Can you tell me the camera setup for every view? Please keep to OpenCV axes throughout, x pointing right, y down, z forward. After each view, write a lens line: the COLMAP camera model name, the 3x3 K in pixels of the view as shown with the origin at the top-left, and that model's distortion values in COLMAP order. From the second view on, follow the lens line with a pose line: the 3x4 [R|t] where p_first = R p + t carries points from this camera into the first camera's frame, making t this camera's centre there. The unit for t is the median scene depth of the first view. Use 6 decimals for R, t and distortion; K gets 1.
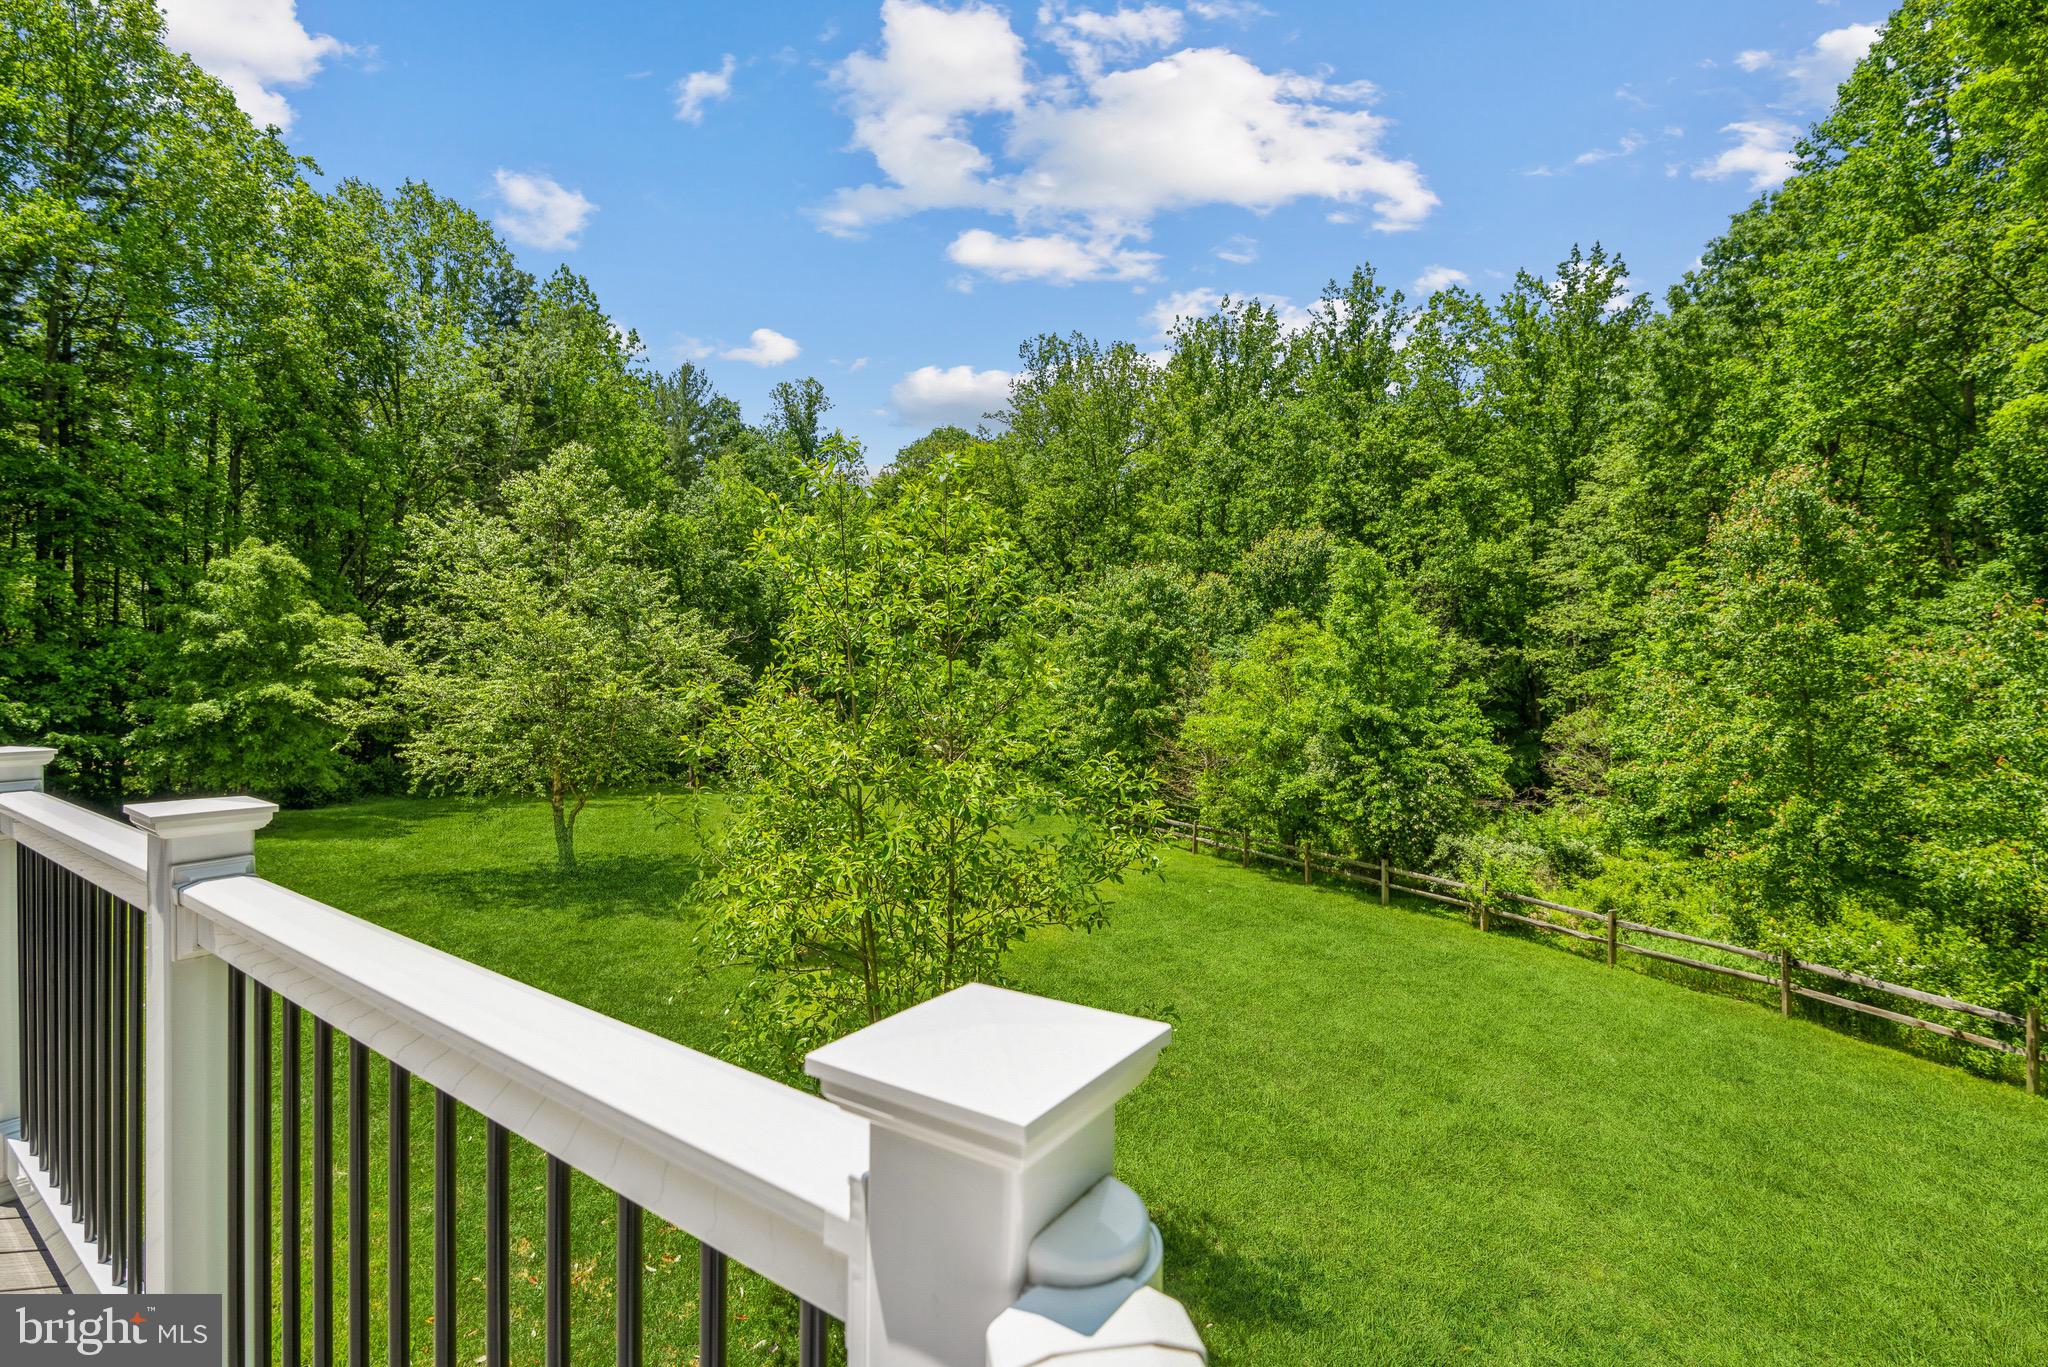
lens RADIAL K [[942.7, 0, 999.4], [0, 942.7, 650.2], [0, 0, 1]] dist [-0.015498, -0.000257]
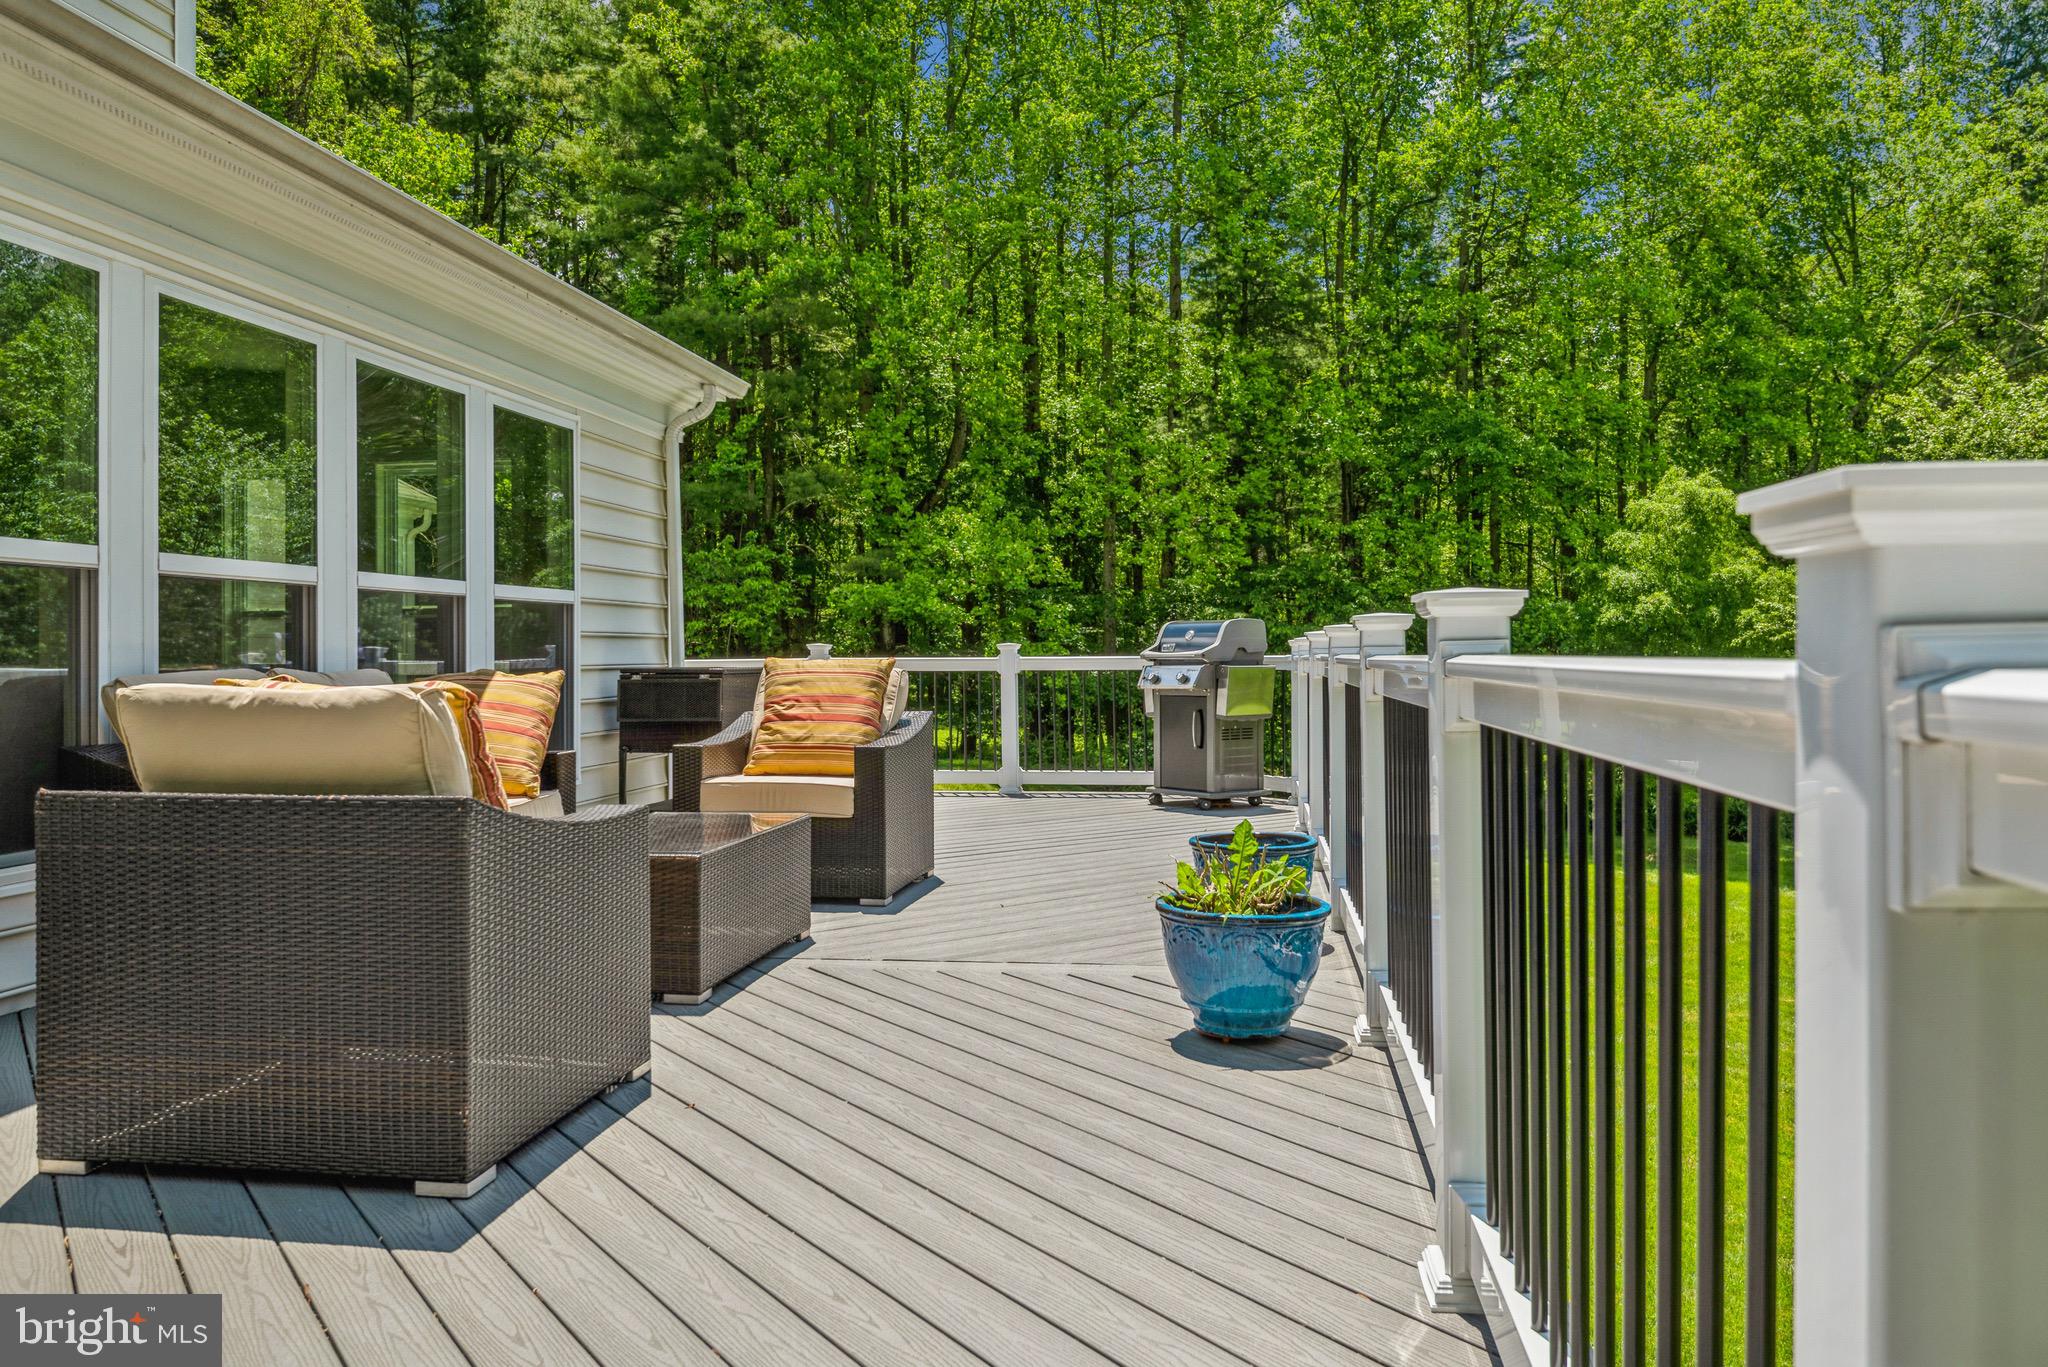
lens RADIAL K [[1426.1, 0, 1013.0], [0, 1426.1, 668.2], [0, 0, 1]] dist [-0.023013, -0.003999]
pose [[0.446914, 0.003244, -0.894571, -0.020469], [0.020795, 0.999686, 0.014014, 0.008195], [0.894335, -0.024865, 0.446706, 0.017412]]
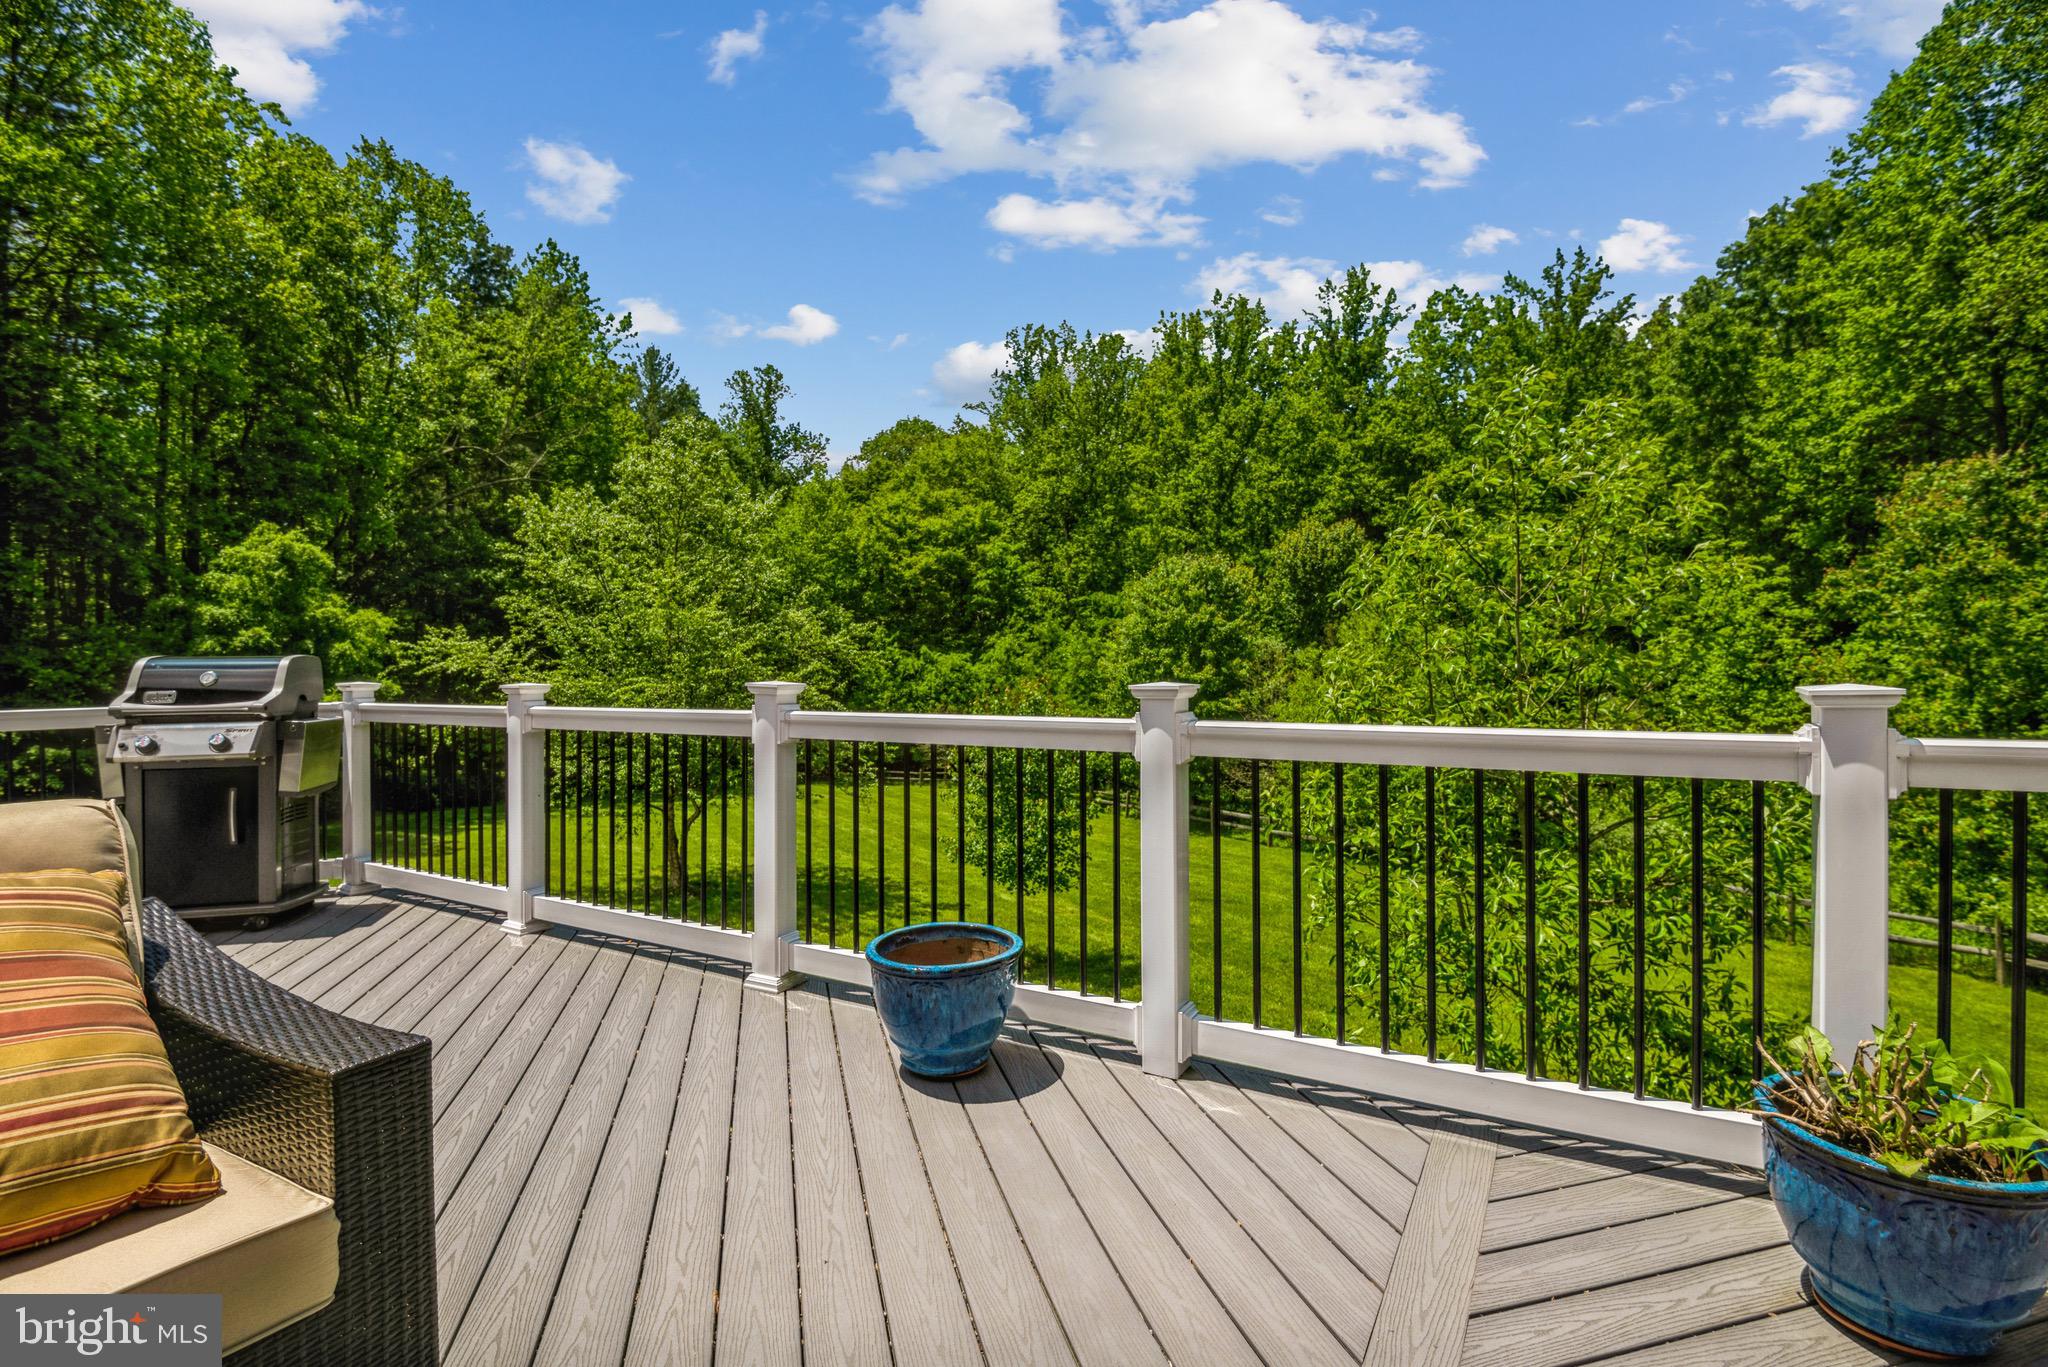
lens RADIAL K [[942.7, 0, 973.8], [0, 942.7, 646.7], [0, 0, 1]] dist [-0.015498, -0.000257]
pose [[0.995188, -0.010061, 0.097463, -0.151753], [0.010320, 0.999944, -0.002156, 0.004009], [-0.097436, 0.003151, 0.995237, 0.037364]]
